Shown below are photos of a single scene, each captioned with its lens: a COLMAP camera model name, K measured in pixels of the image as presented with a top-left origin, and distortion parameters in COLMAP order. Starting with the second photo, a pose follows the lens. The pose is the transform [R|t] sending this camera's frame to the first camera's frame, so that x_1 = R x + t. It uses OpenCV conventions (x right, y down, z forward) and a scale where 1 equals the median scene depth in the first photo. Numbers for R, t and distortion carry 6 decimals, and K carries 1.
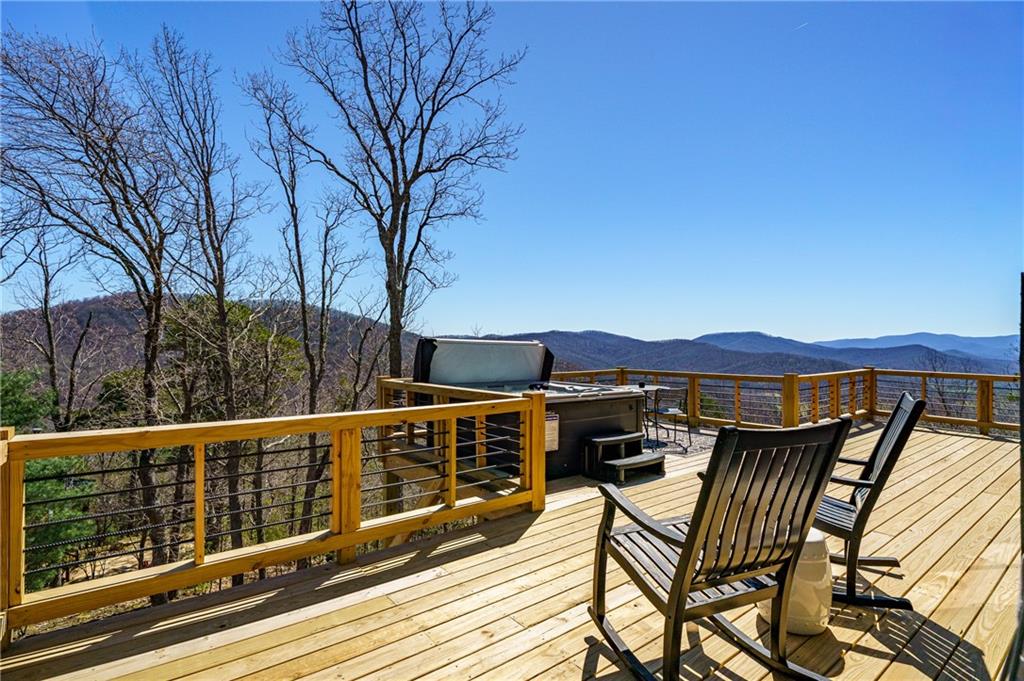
lens RADIAL K [[479.5, 0, 512.0], [0, 479.5, 340.5], [0, 0, 1]] dist [-0.000458, -0.000161]
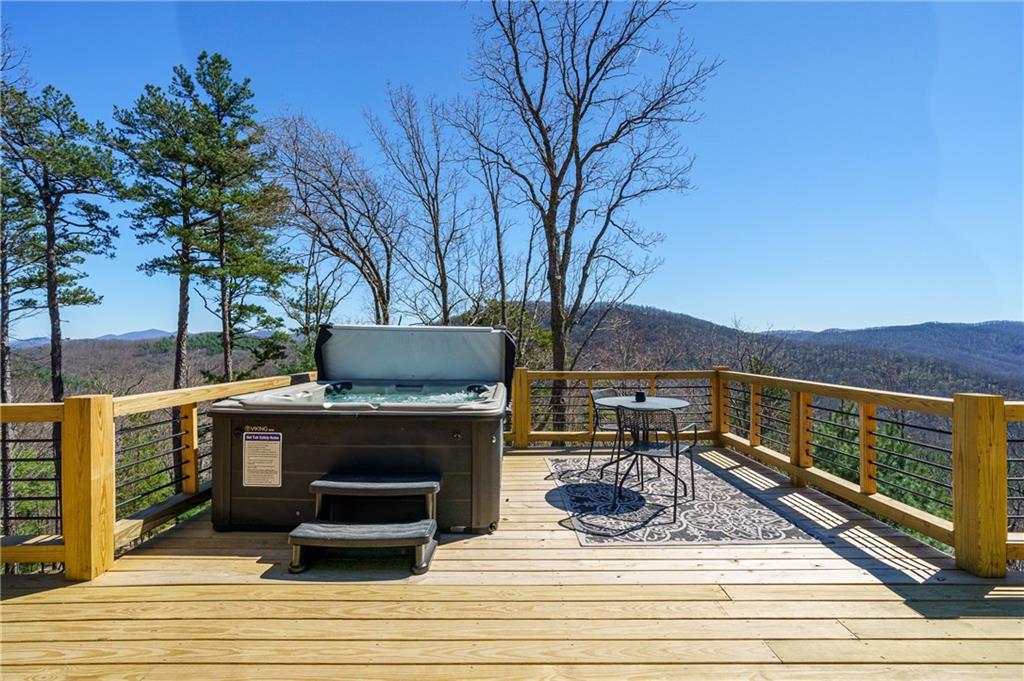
lens RADIAL K [[462.7, 0, 512.0], [0, 462.7, 340.5], [0, 0, 1]] dist [-0.000419, -0.000162]
pose [[0.802902, -0.003377, -0.596102, 0.229540], [0.006864, 0.999970, 0.003581, 0.010209], [0.596072, -0.006967, 0.802901, 0.222008]]
